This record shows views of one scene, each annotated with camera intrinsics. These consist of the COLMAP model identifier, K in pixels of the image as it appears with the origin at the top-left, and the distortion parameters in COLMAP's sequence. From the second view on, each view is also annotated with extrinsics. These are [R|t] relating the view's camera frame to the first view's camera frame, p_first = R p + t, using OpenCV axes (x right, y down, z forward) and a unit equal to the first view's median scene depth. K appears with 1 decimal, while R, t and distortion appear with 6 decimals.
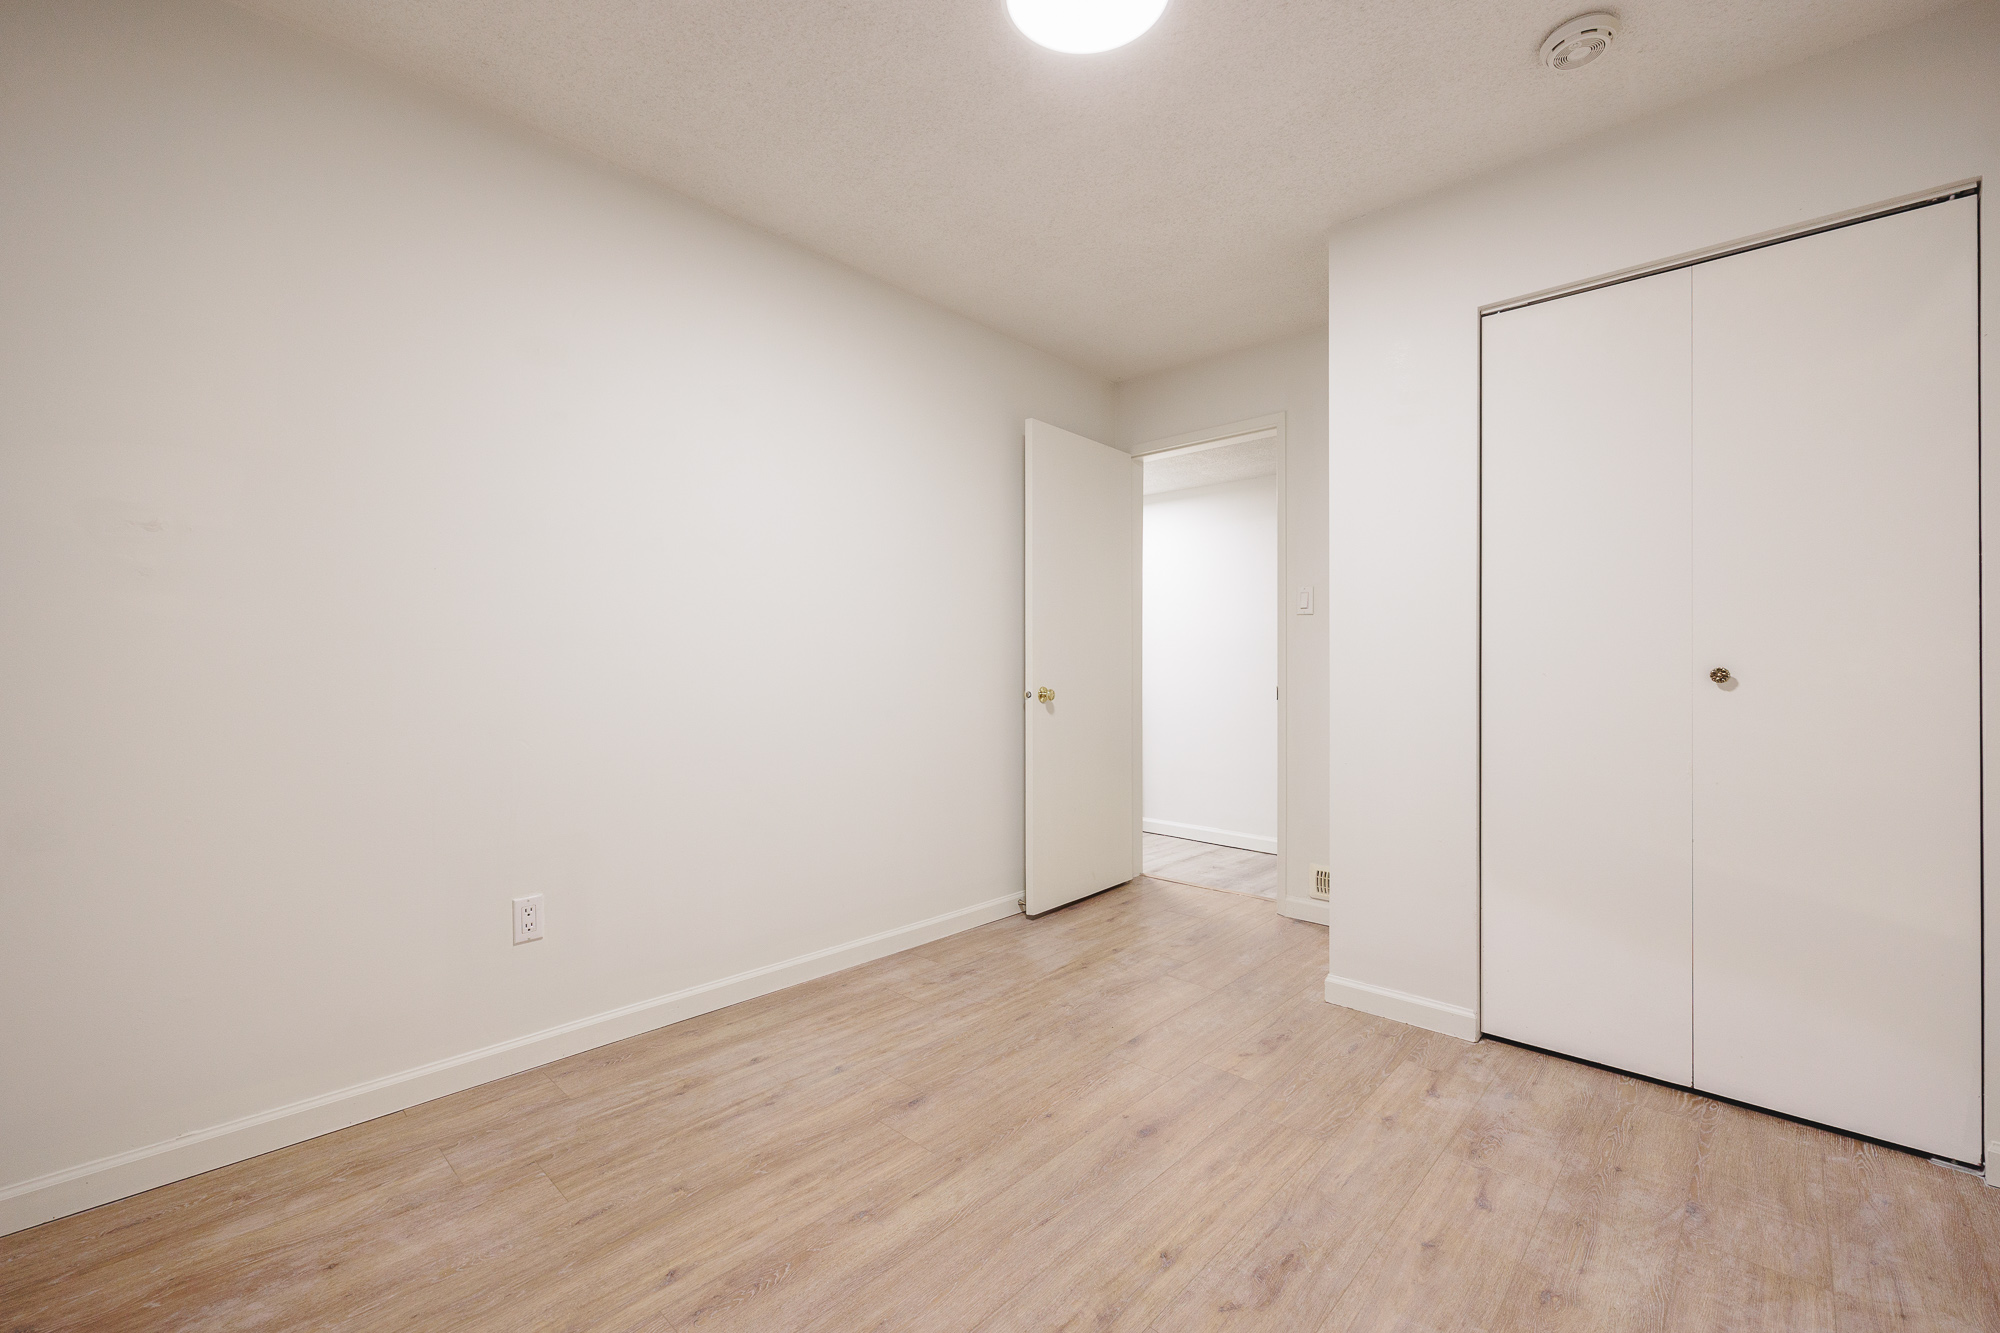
lens RADIAL K [[809.7, 0, 1003.5], [0, 809.7, 666.0], [0, 0, 1]] dist [-0.005475, -0.000709]
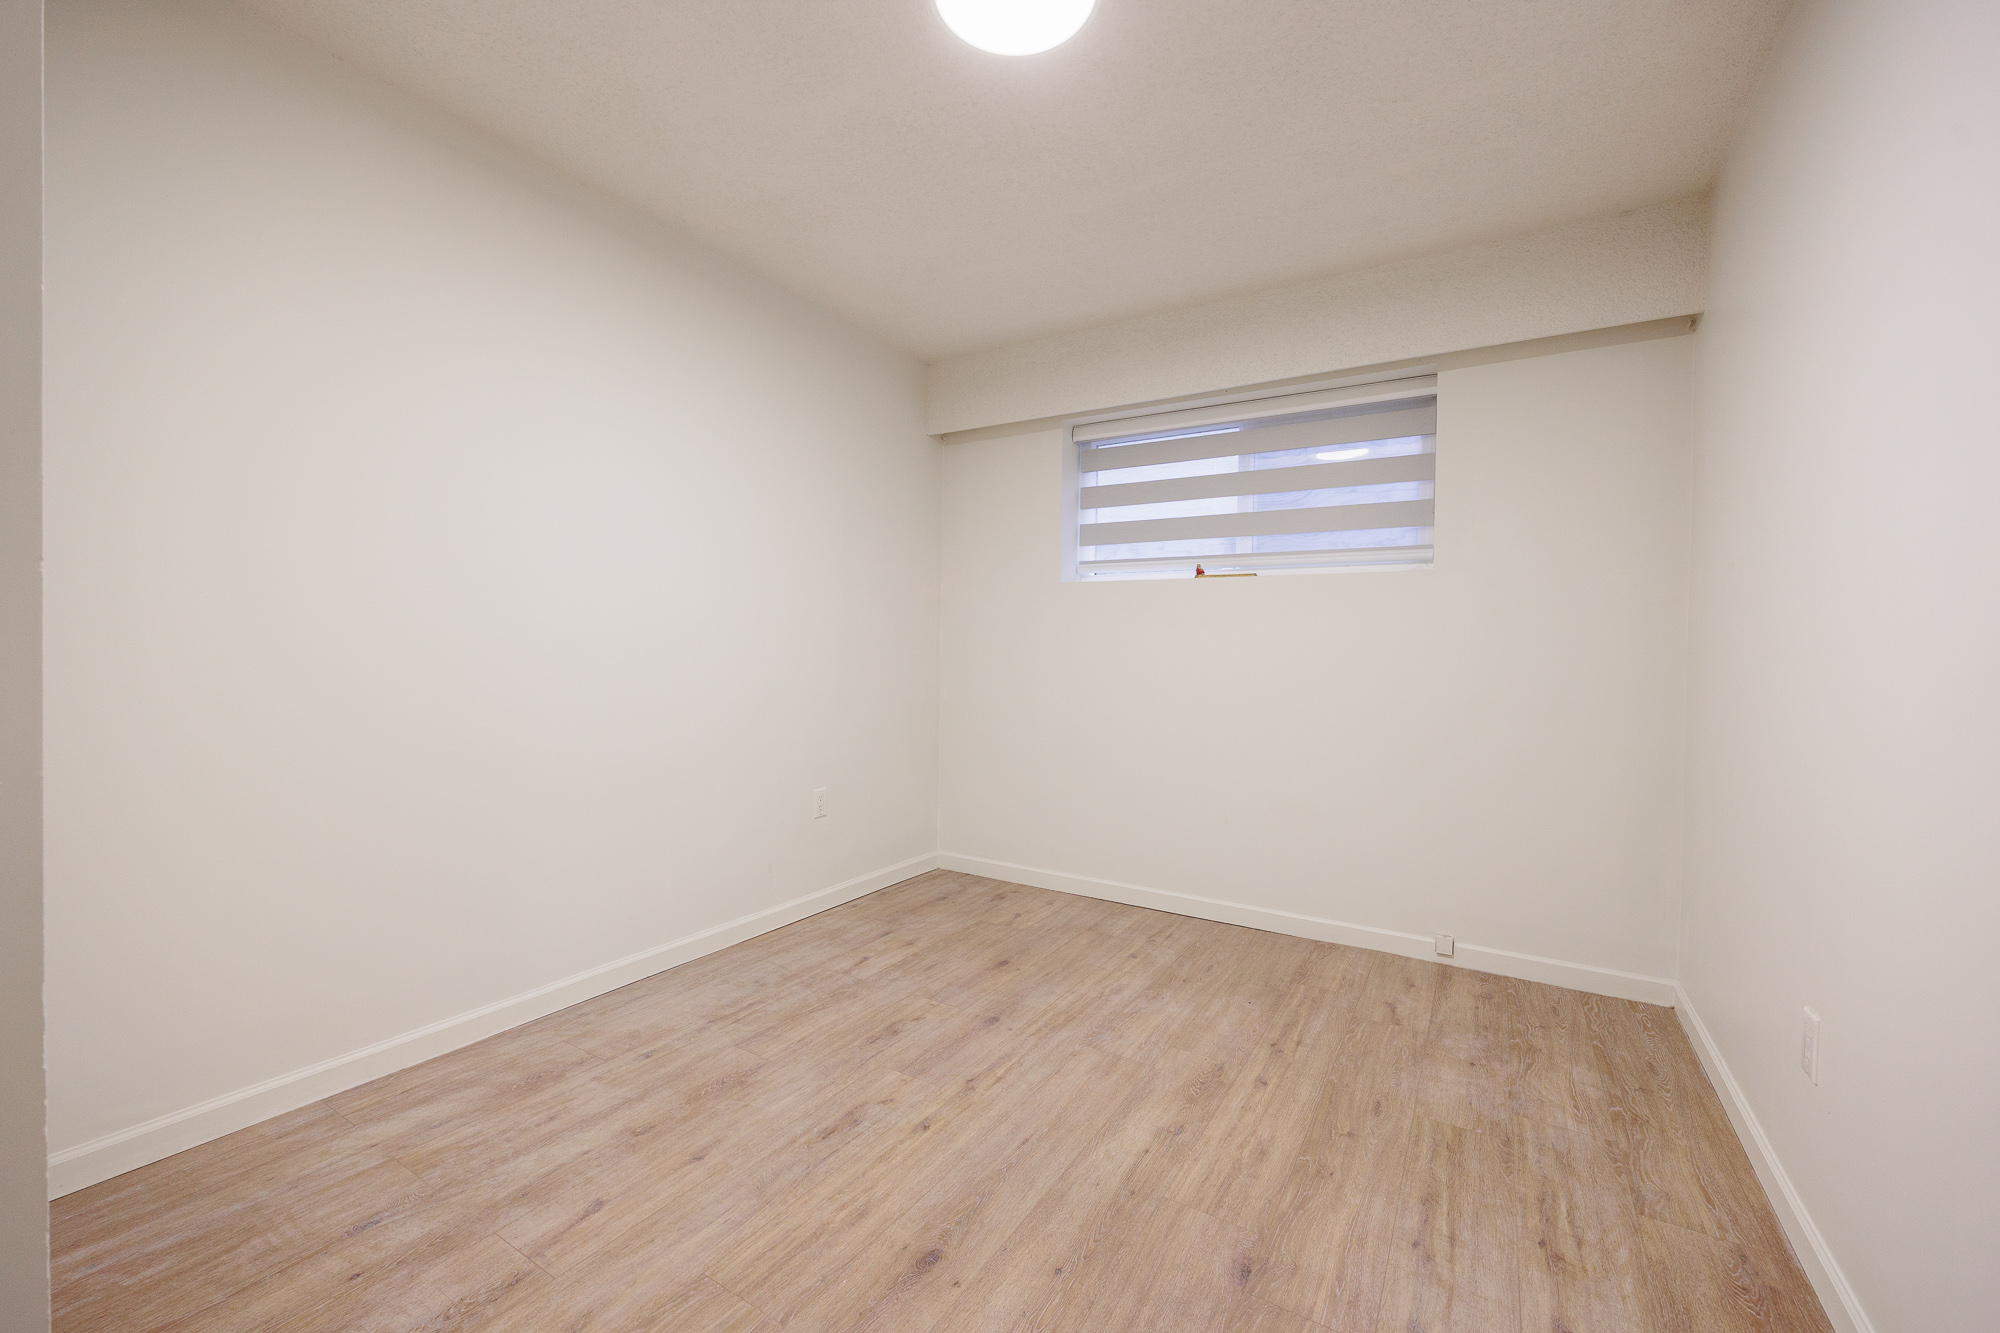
lens RADIAL K [[809.7, 0, 998.0], [0, 809.7, 664.2], [0, 0, 1]] dist [-0.005475, -0.000709]
pose [[-0.980007, -0.013665, -0.198491, 0.312128], [-0.016467, 0.999787, 0.012469, -0.013200], [0.198279, 0.015488, -0.980023, 2.006783]]
